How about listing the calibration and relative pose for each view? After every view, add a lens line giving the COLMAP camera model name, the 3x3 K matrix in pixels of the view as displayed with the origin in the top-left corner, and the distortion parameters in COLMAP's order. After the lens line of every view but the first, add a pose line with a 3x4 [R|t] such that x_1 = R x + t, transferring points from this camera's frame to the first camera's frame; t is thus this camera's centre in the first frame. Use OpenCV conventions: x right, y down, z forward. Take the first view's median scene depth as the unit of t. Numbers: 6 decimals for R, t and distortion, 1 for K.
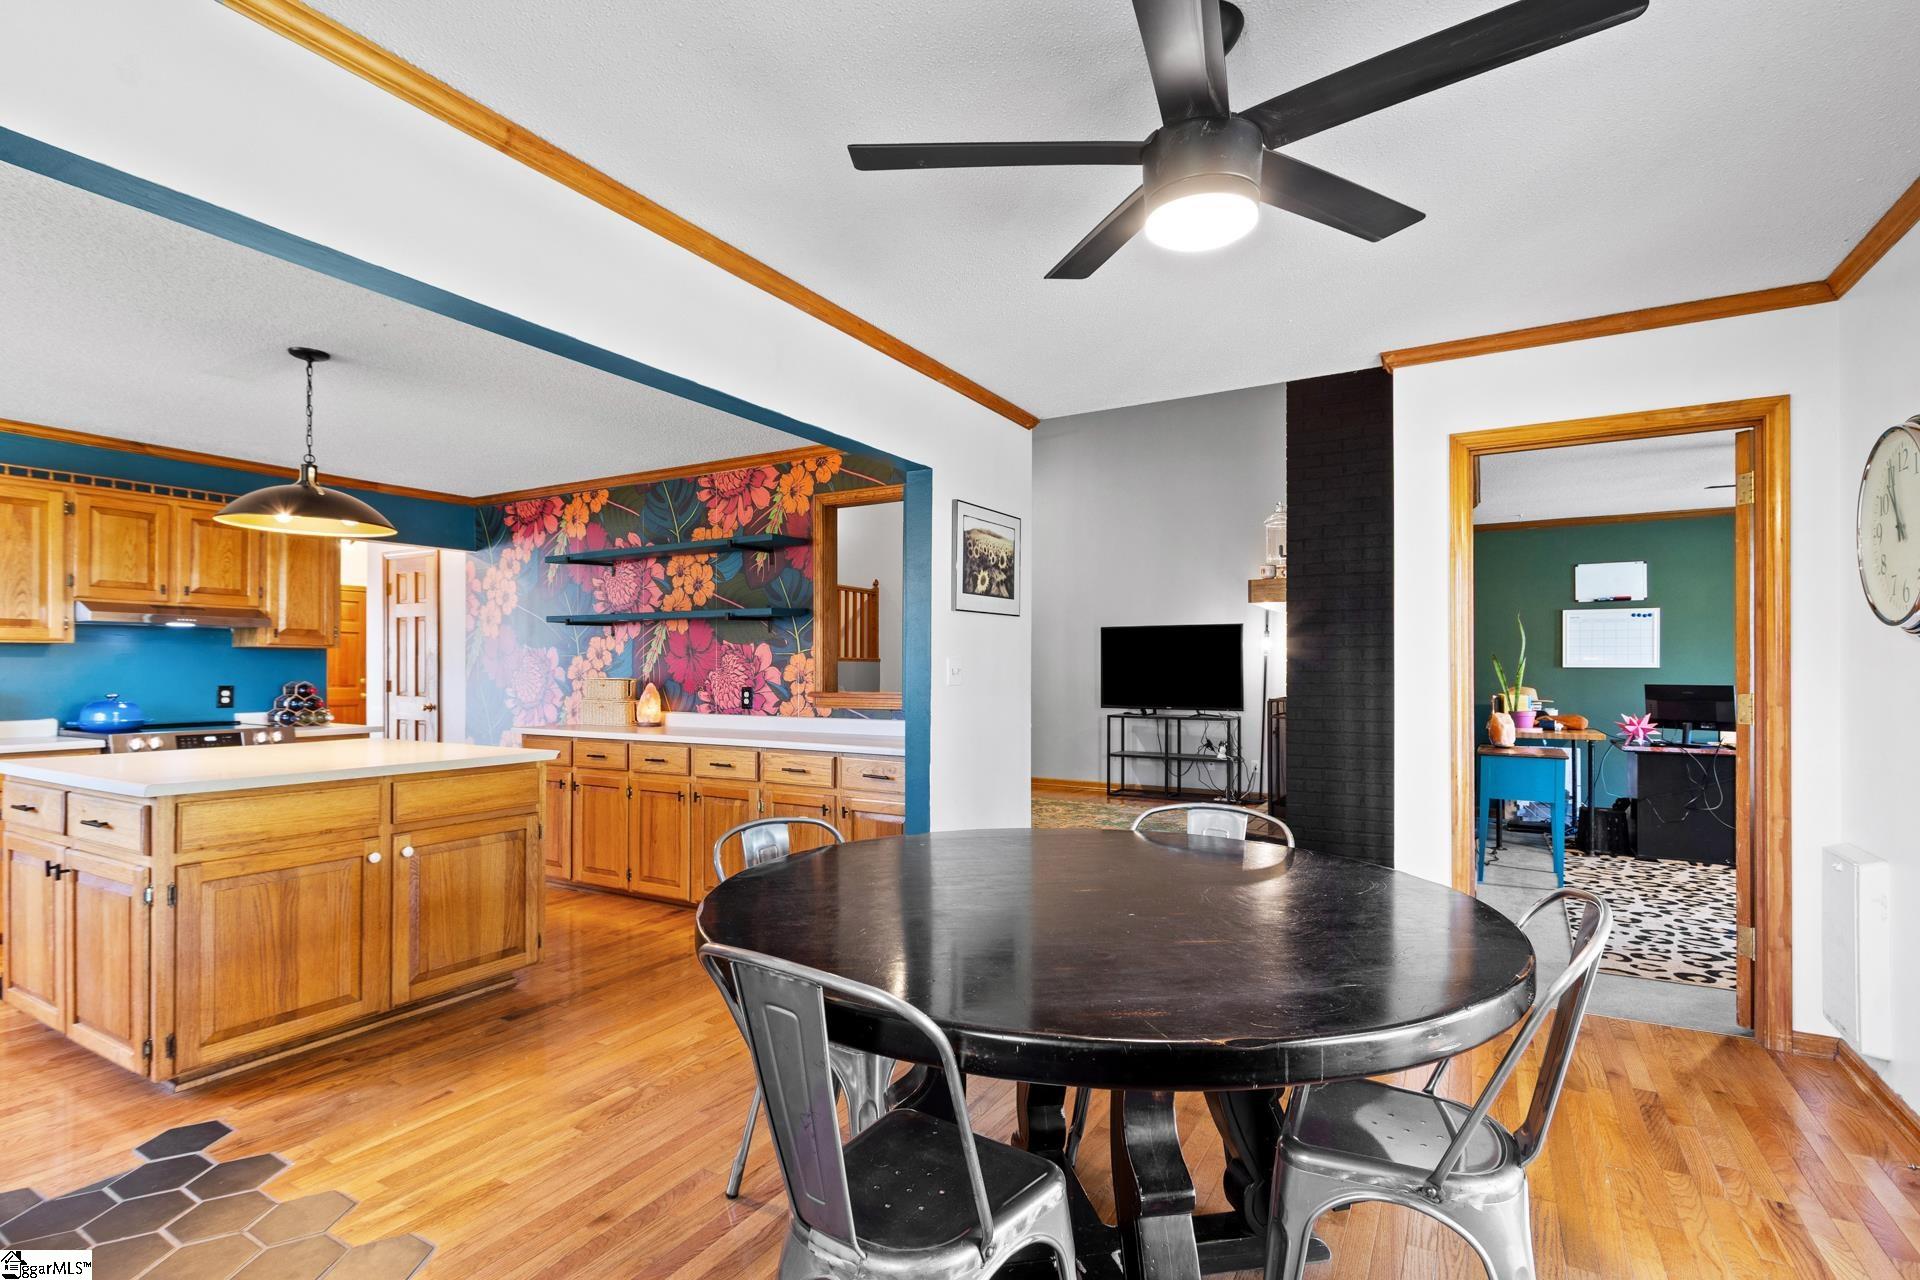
lens RADIAL K [[943.1, 0, 911.2], [0, 943.1, 662.1], [0, 0, 1]] dist [-0.003842, -0.000800]
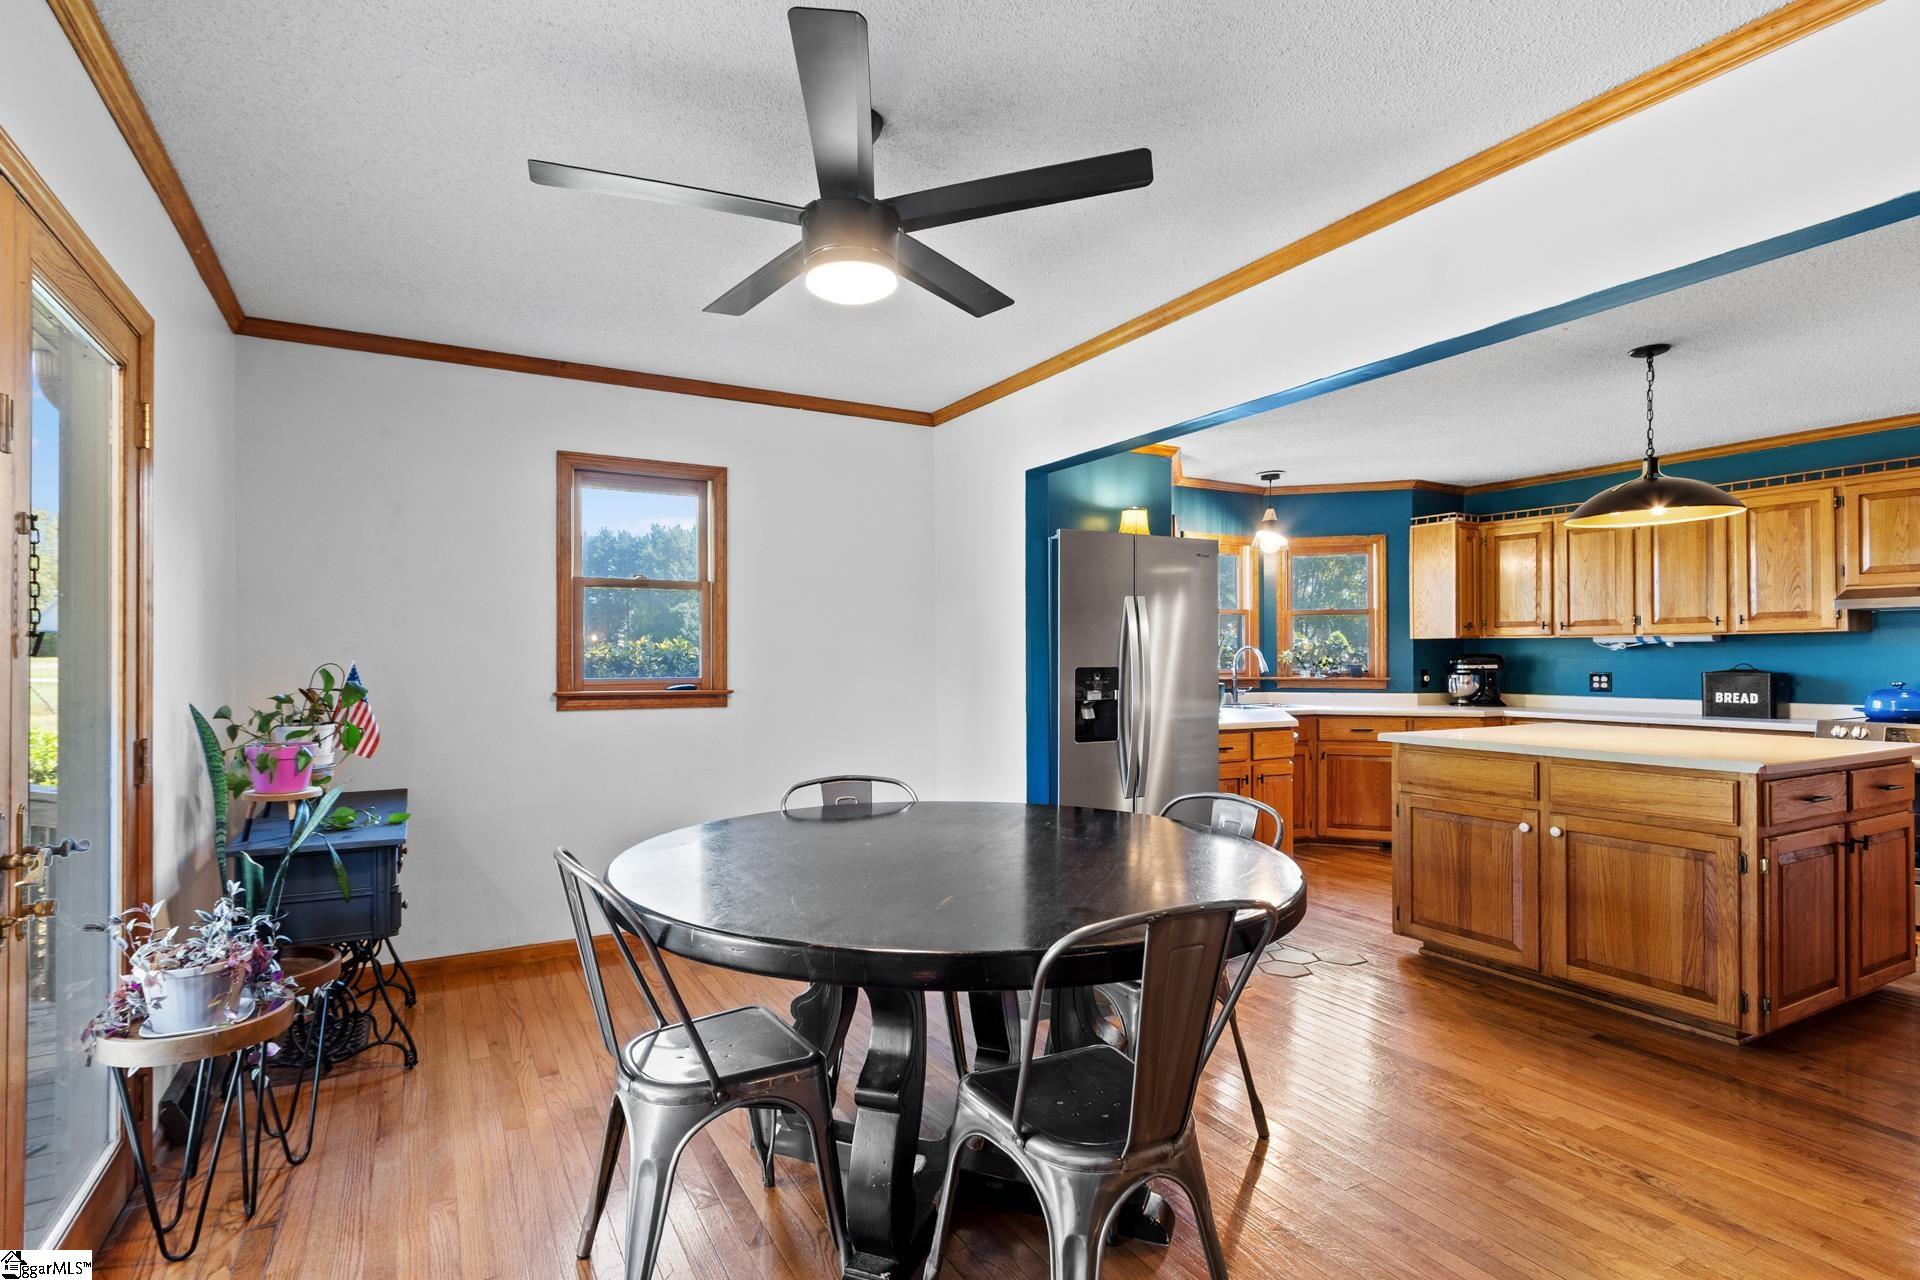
lens RADIAL K [[916.5, 0, 951.1], [0, 916.5, 651.8], [0, 0, 1]] dist [0.000636, -0.001135]
pose [[-0.499984, -0.006688, -0.866009, 0.488420], [0.009365, 0.999870, -0.013128, 0.007030], [0.865984, -0.014674, -0.499856, 0.670845]]
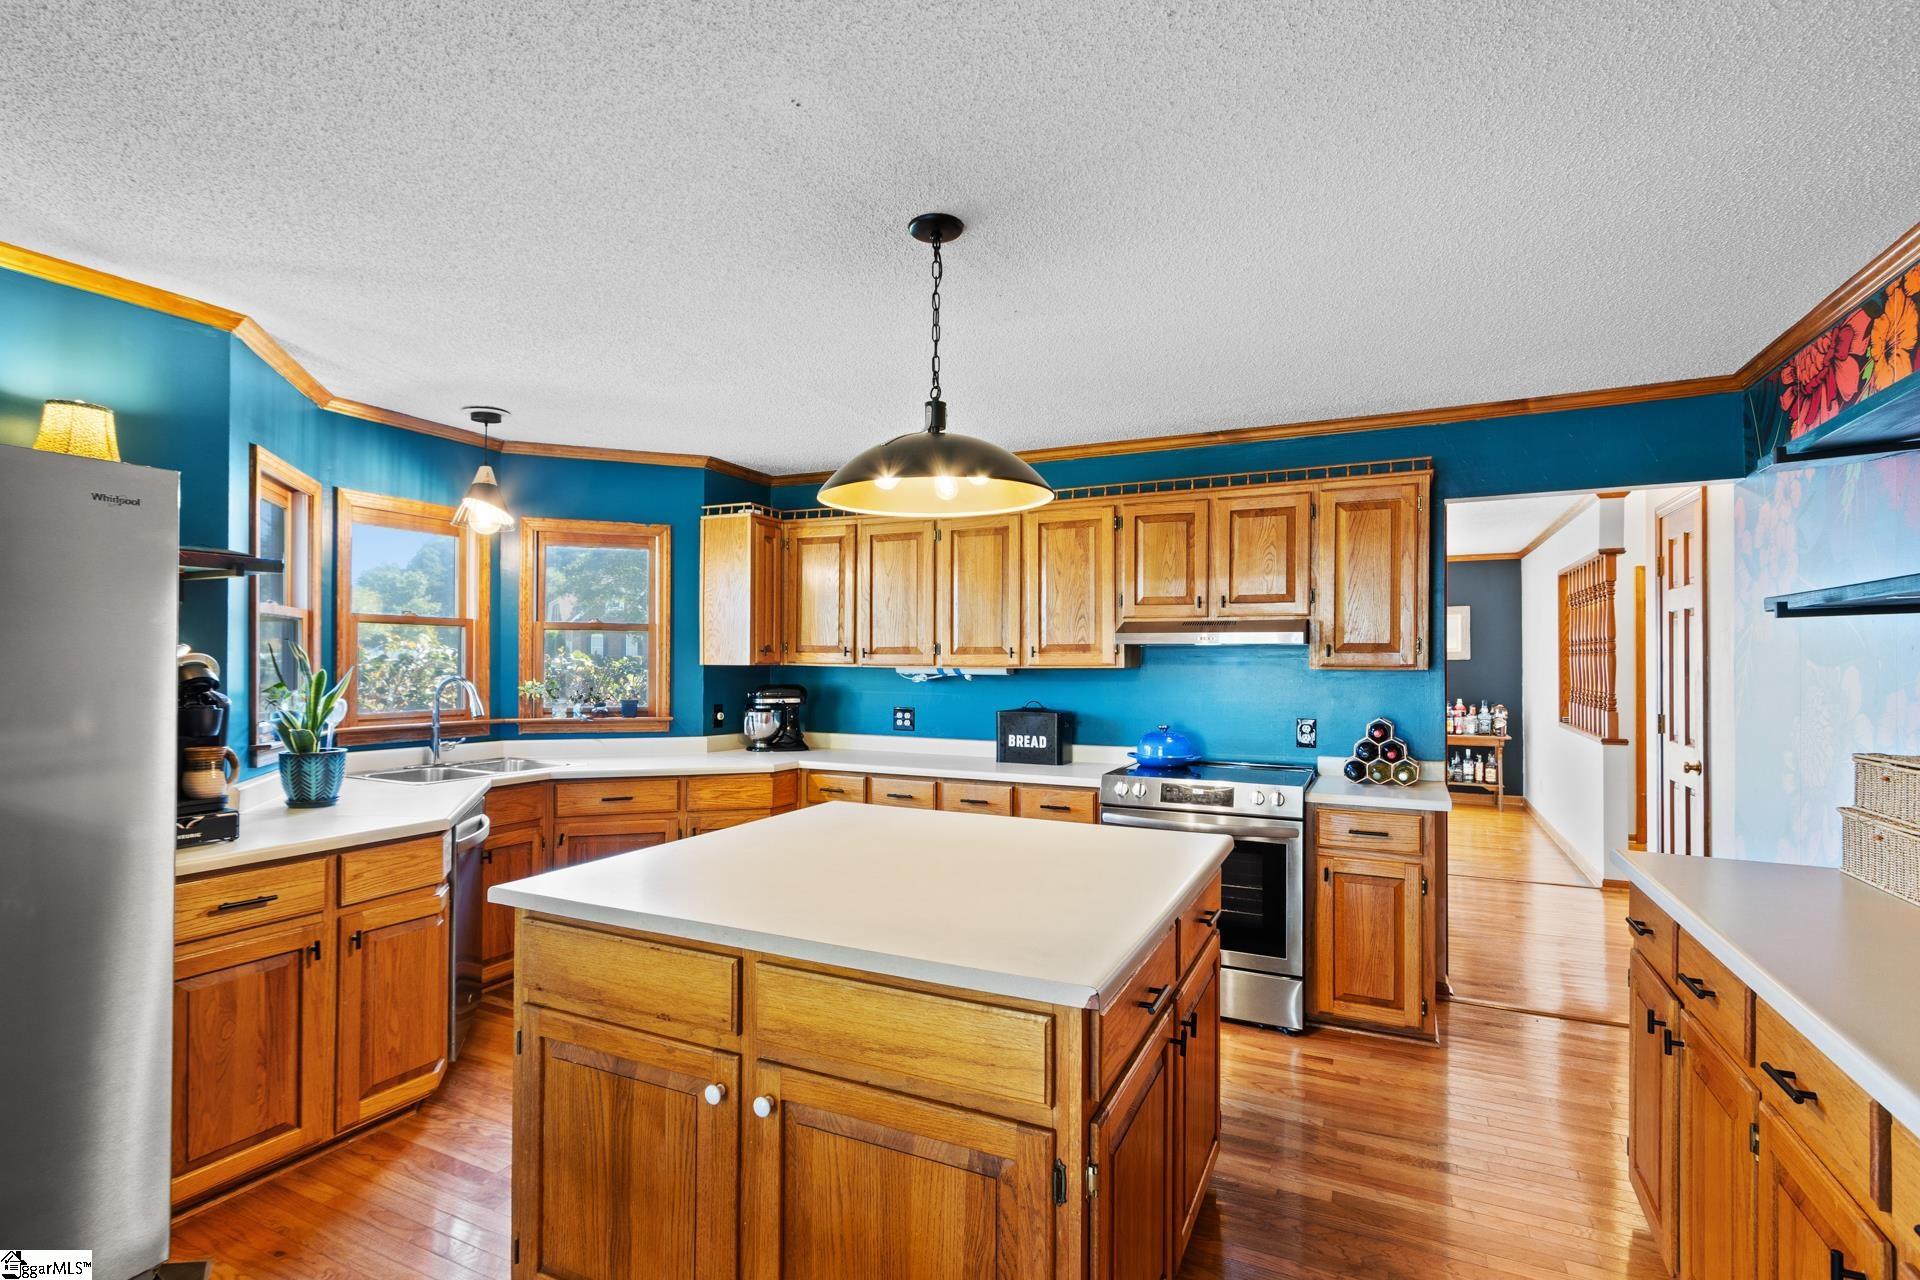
lens RADIAL K [[916.5, 0, 951.1], [0, 916.5, 651.8], [0, 0, 1]] dist [0.000636, -0.001135]
pose [[0.113194, -0.013438, -0.993482, -0.020398], [0.006351, 0.999898, -0.012801, -0.026677], [0.993553, -0.004861, 0.113268, 0.754126]]
